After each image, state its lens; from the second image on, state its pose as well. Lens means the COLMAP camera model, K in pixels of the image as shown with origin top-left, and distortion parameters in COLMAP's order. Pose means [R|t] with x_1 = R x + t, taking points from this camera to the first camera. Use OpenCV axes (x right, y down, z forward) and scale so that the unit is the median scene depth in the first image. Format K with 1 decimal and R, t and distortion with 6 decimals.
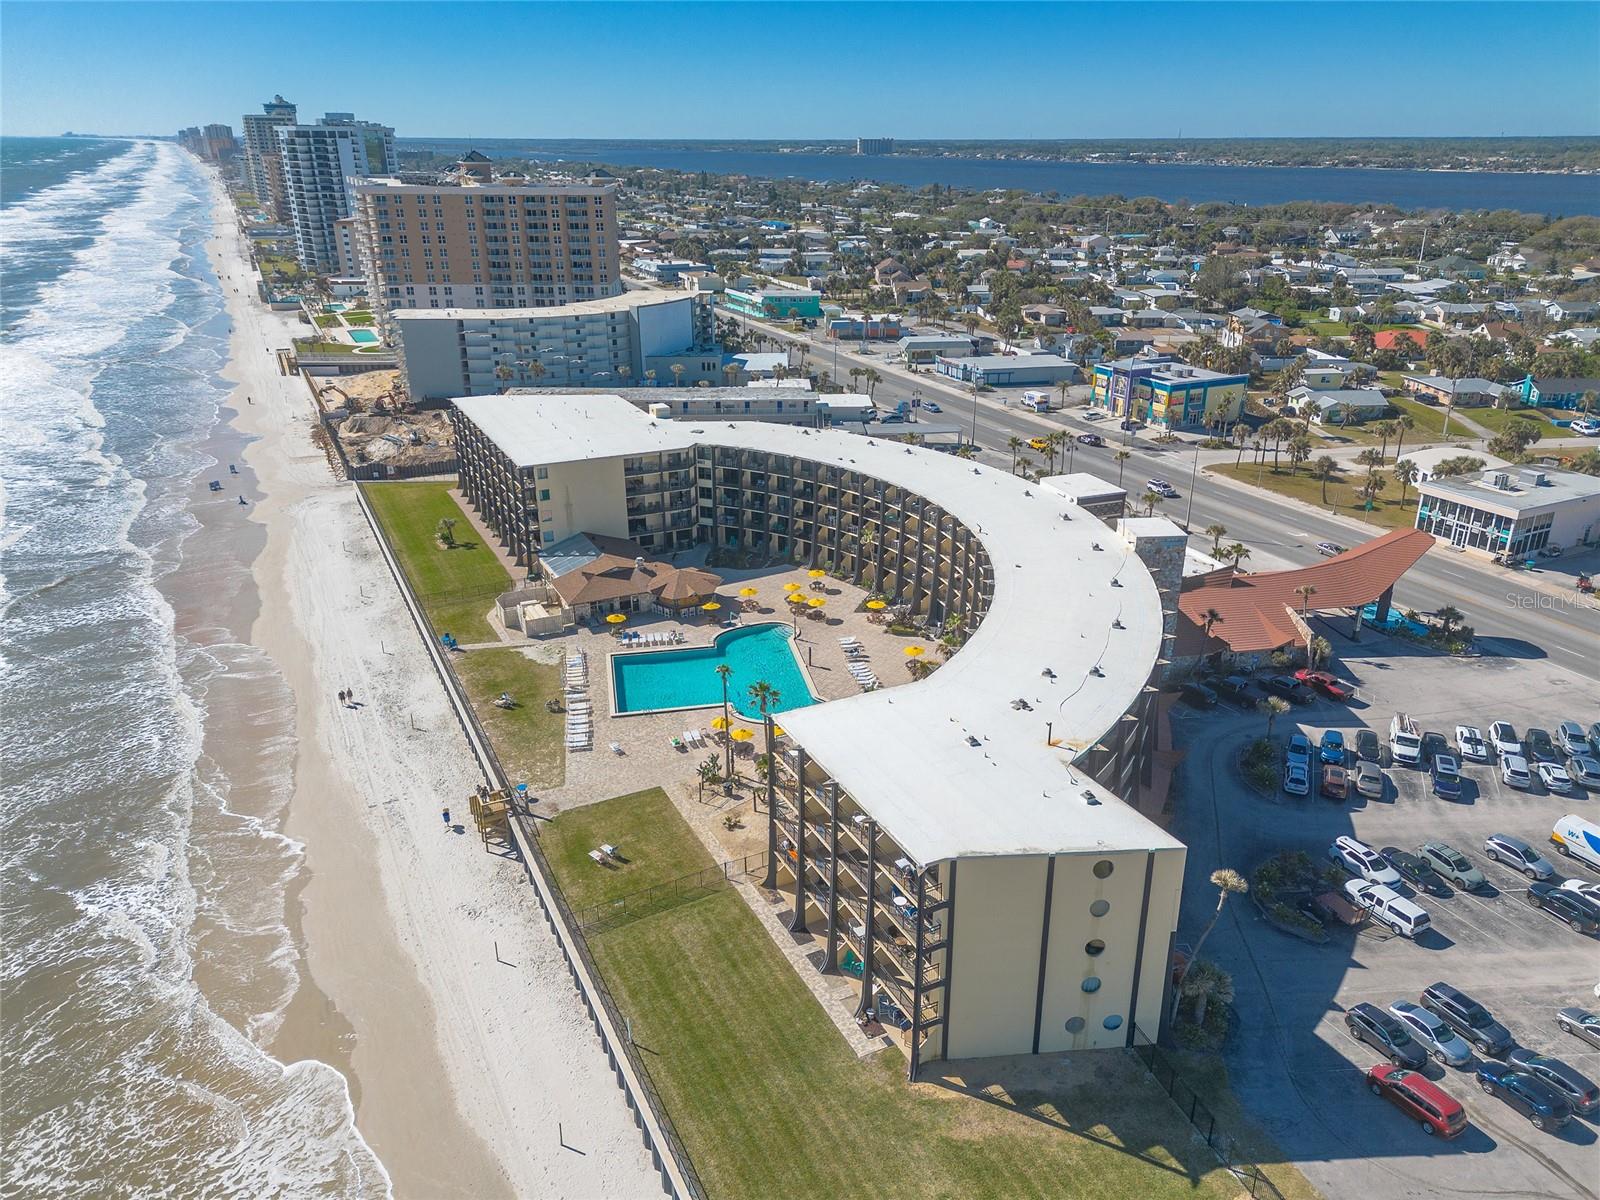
lens RADIAL K [[1150.7, 0, 818.9], [0, 1150.7, 599.6], [0, 0, 1]] dist [0.087272, -0.087015]
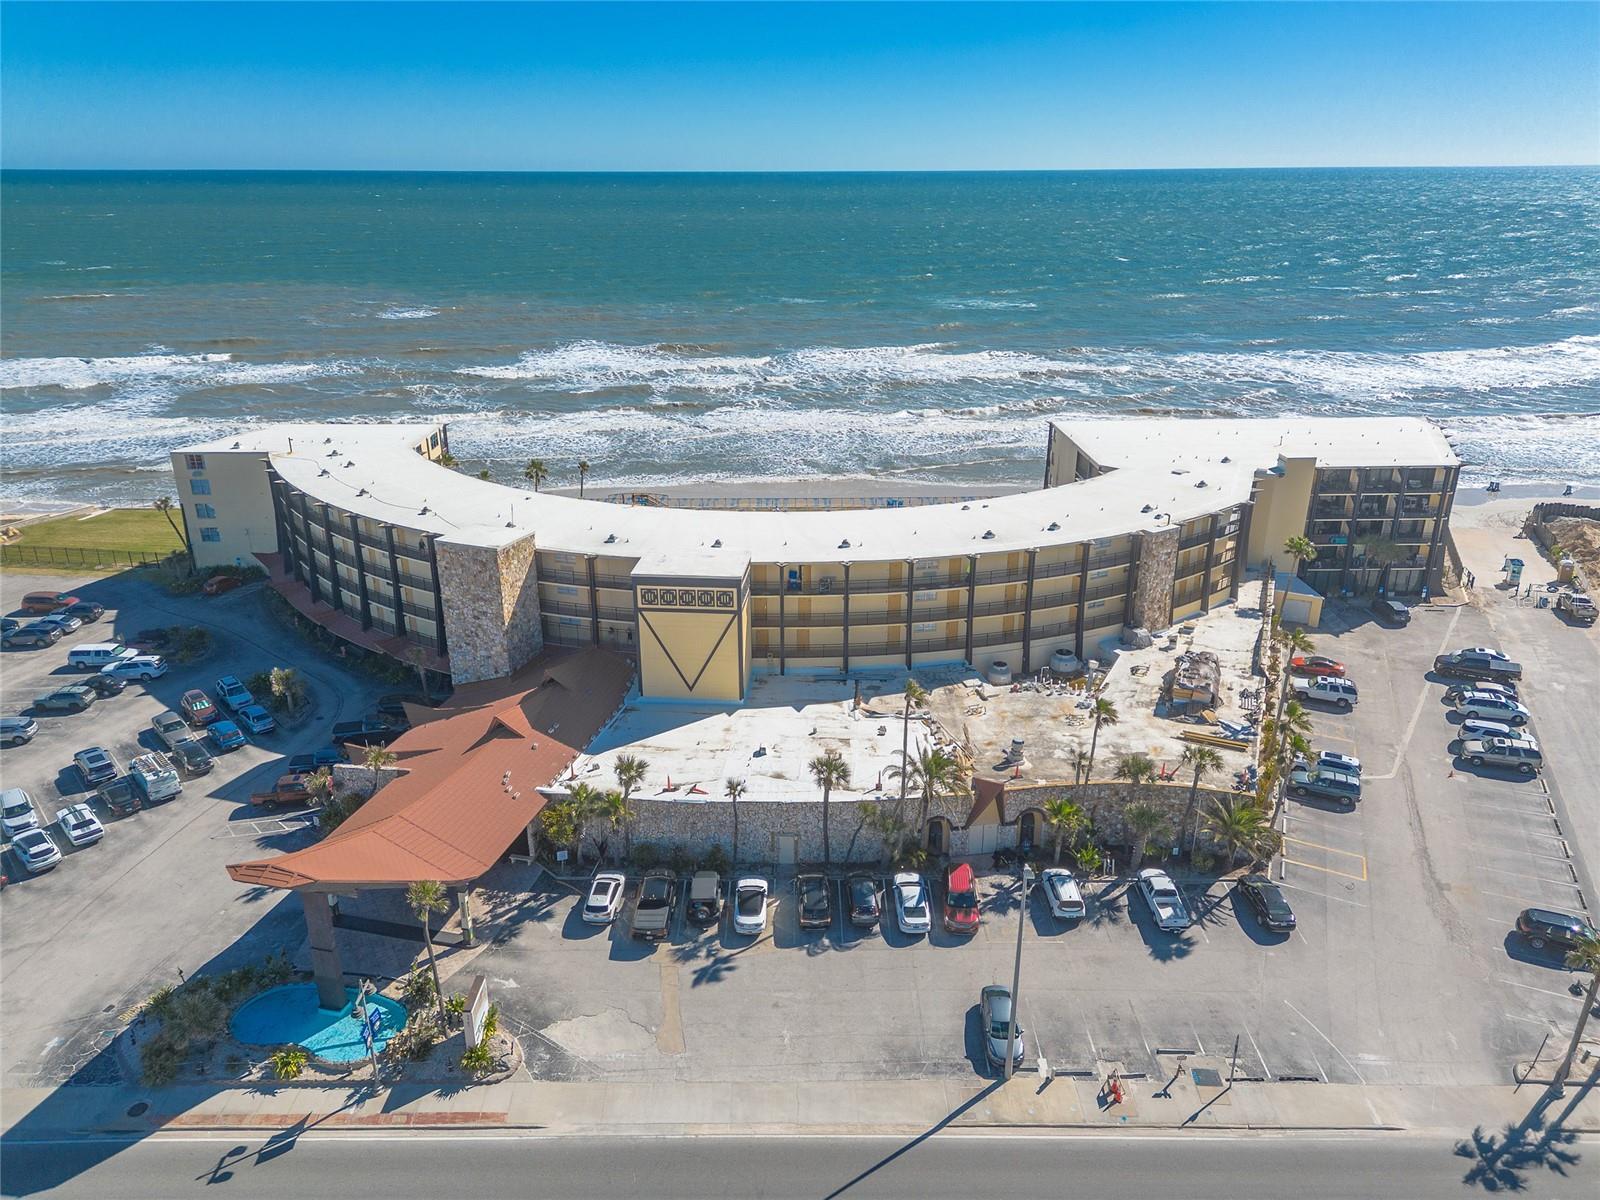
lens RADIAL K [[1128.0, 0, 795.6], [0, 1128.0, 611.5], [0, 0, 1]] dist [0.084950, -0.080159]
pose [[-0.447101, 0.326210, -0.832879, 0.634232], [-0.326710, 0.807241, 0.491551, -0.350212], [0.832683, 0.491883, -0.254343, 1.035312]]
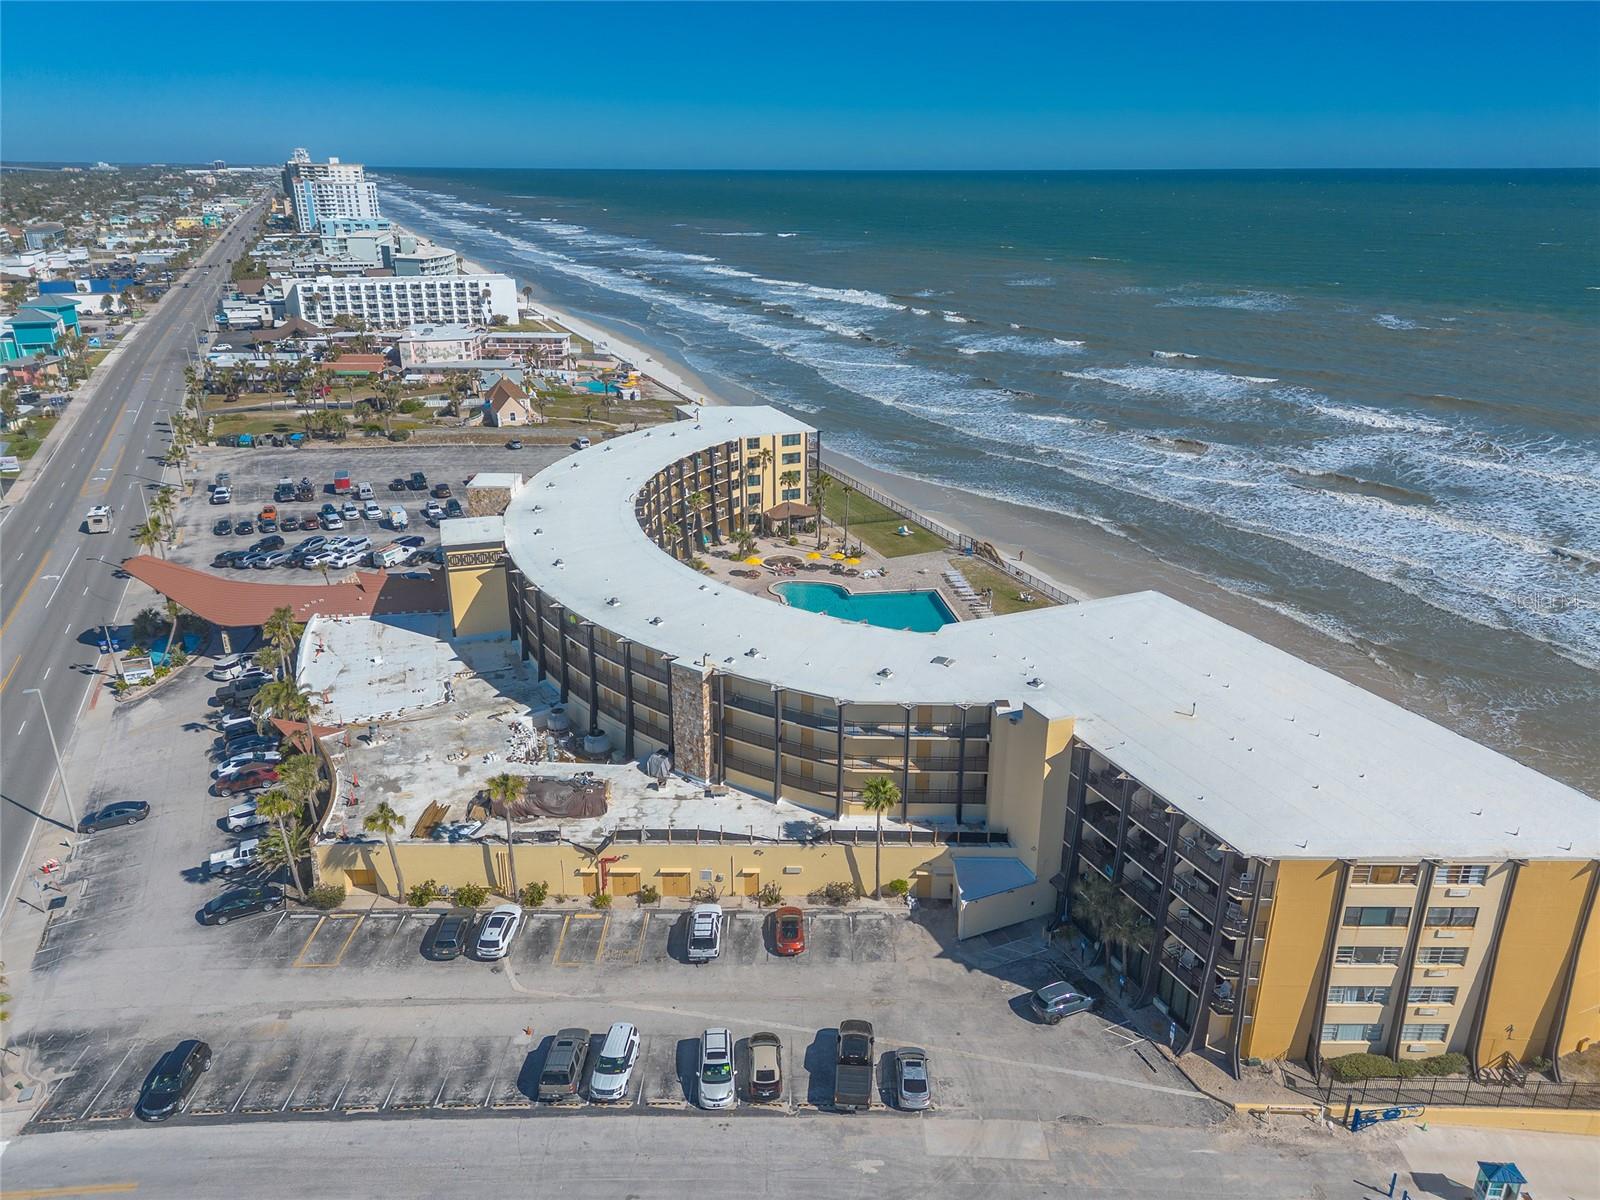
lens RADIAL K [[1122.1, 0, 792.1], [0, 1122.1, 592.7], [0, 0, 1]] dist [0.069323, -0.058242]
pose [[-0.997739, -0.027588, 0.061285, -0.065796], [0.020842, 0.739900, 0.672394, -0.548167], [-0.063895, 0.672151, -0.737652, 1.404664]]
